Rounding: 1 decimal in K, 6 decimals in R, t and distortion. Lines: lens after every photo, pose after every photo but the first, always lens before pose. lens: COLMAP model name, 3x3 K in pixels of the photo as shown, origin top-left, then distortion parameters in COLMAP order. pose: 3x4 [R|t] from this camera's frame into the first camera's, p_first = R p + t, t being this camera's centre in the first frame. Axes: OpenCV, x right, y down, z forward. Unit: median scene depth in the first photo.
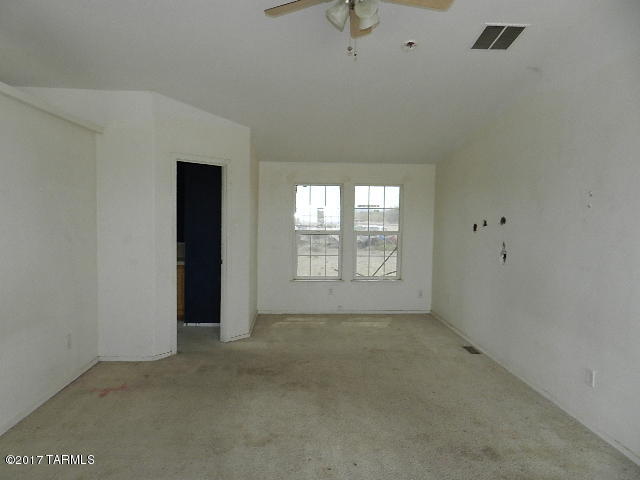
lens RADIAL K [[435.4, 0, 320.3], [0, 435.4, 237.5], [0, 0, 1]] dist [0.030883, -0.012927]
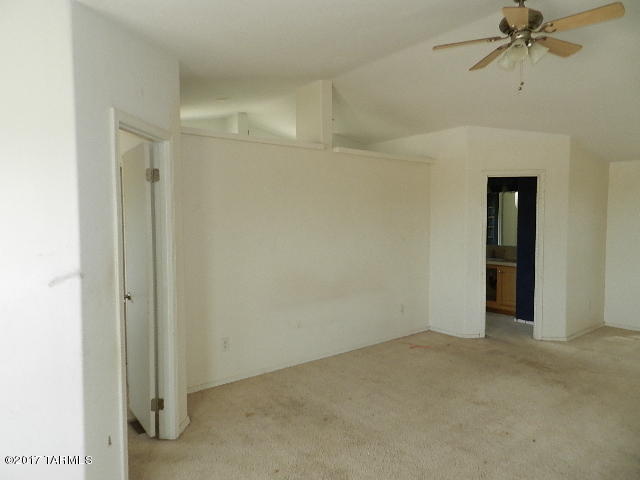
lens RADIAL K [[435.4, 0, 318.9], [0, 435.4, 241.0], [0, 0, 1]] dist [0.030883, -0.012927]
pose [[0.572874, 0.017293, -0.819461, 0.394419], [-0.022971, 0.999723, 0.005037, 0.004580], [0.819322, 0.015938, 0.573113, -0.066498]]
